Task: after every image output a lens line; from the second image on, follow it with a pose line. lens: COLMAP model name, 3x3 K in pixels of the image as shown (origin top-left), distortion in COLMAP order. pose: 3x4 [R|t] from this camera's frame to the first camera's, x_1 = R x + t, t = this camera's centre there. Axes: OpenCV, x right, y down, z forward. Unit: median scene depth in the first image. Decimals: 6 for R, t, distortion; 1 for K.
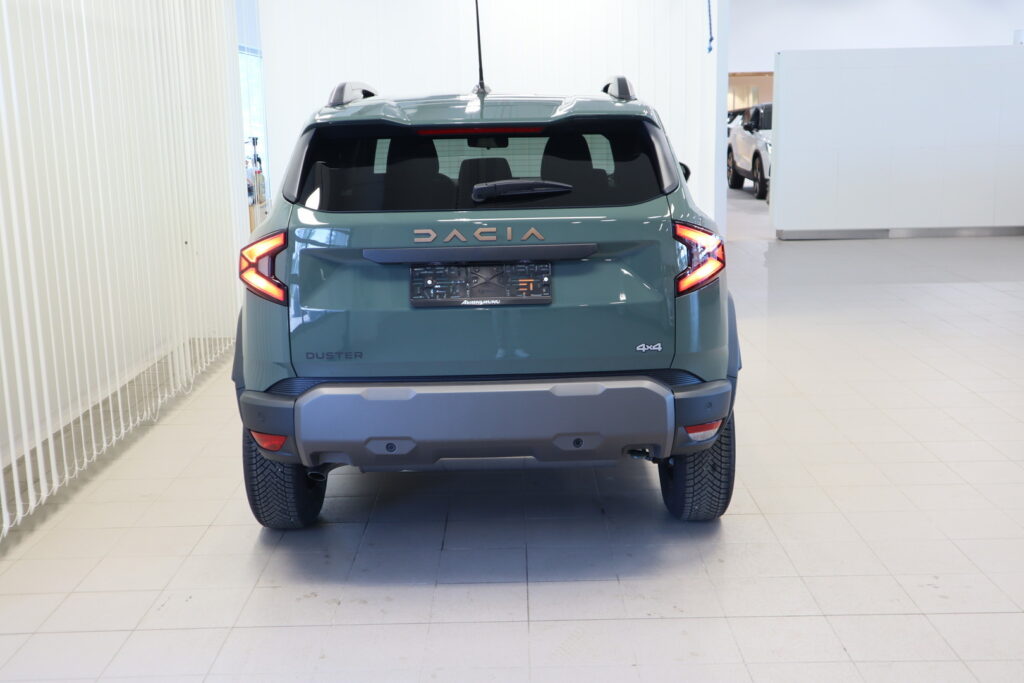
lens RADIAL K [[1149.1, 0, 512.0], [0, 1149.1, 341.5], [0, 0, 1]] dist [0.009203, 0.005492]
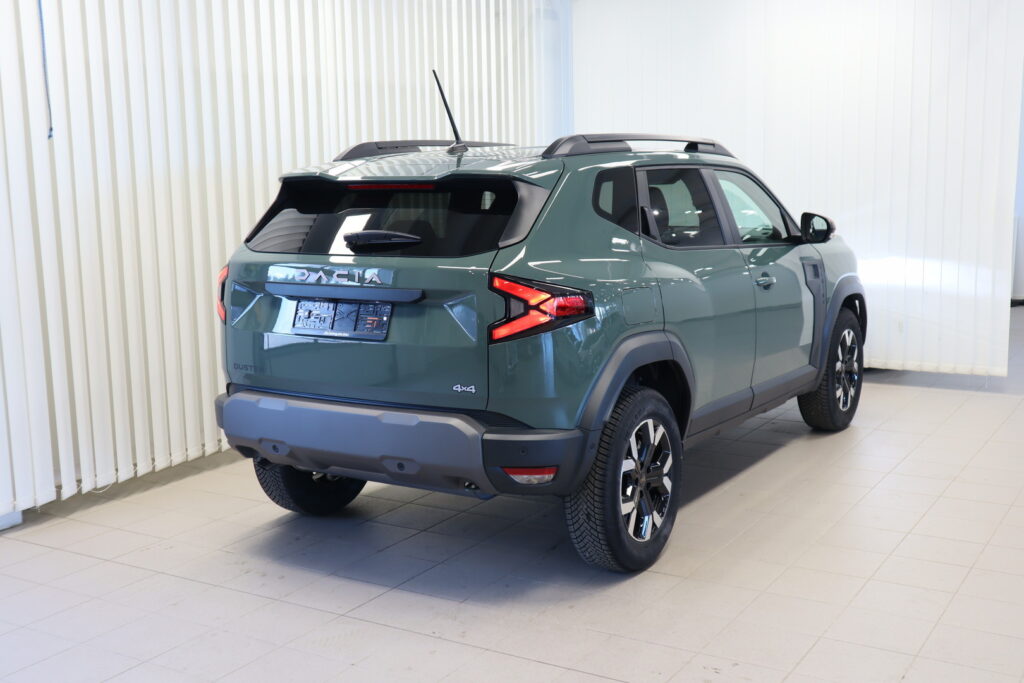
lens RADIAL K [[1146.3, 0, 512.0], [0, 1146.3, 341.5], [0, 0, 1]] dist [0.000584, -0.003702]
pose [[0.858599, 0.085128, -0.505531, 0.702548], [-0.101440, 0.994830, -0.004763, -0.038493], [0.502512, 0.055370, 0.862796, 0.086205]]
